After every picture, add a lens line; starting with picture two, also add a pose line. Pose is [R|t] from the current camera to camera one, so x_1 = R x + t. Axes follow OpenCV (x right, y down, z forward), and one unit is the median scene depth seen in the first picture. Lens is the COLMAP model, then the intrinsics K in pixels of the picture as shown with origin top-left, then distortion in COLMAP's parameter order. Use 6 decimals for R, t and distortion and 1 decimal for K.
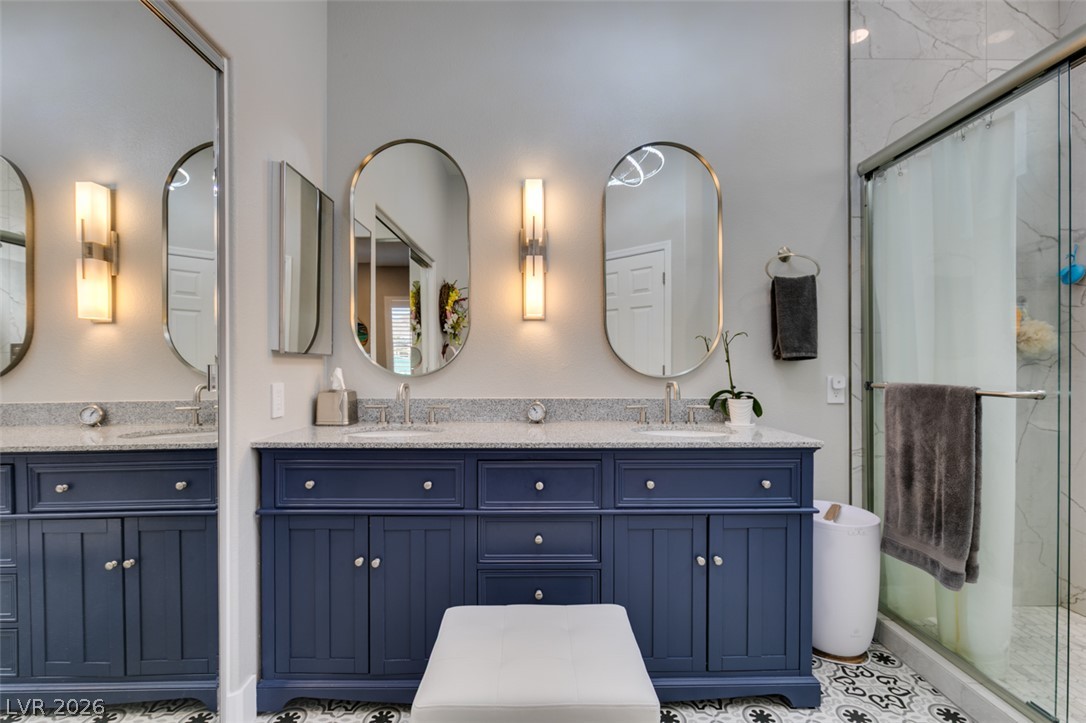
lens RADIAL K [[486.0, 0, 543.0], [0, 486.0, 361.5], [0, 0, 1]] dist [0.000778, 0.000077]
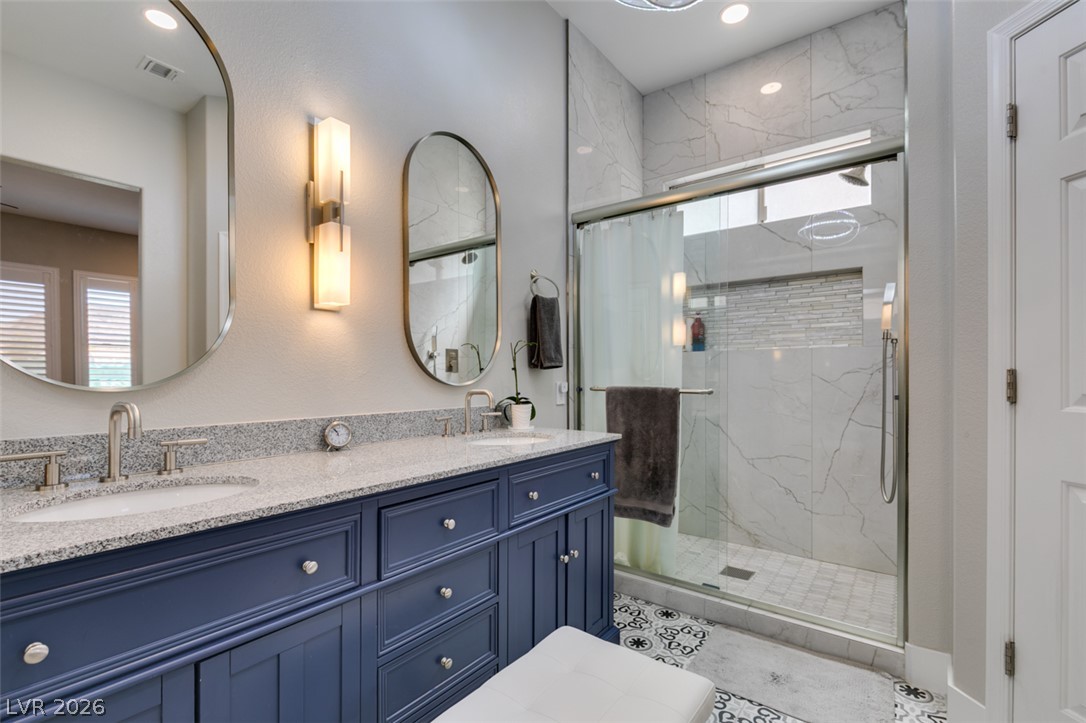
lens RADIAL K [[484.7, 0, 541.1], [0, 484.7, 369.7], [0, 0, 1]] dist [-0.000064, -0.000469]
pose [[0.618270, 0.008820, 0.785916, -0.410681], [-0.006112, 0.999961, -0.006414, 0.006837], [-0.785942, -0.000838, 0.618300, 0.303989]]
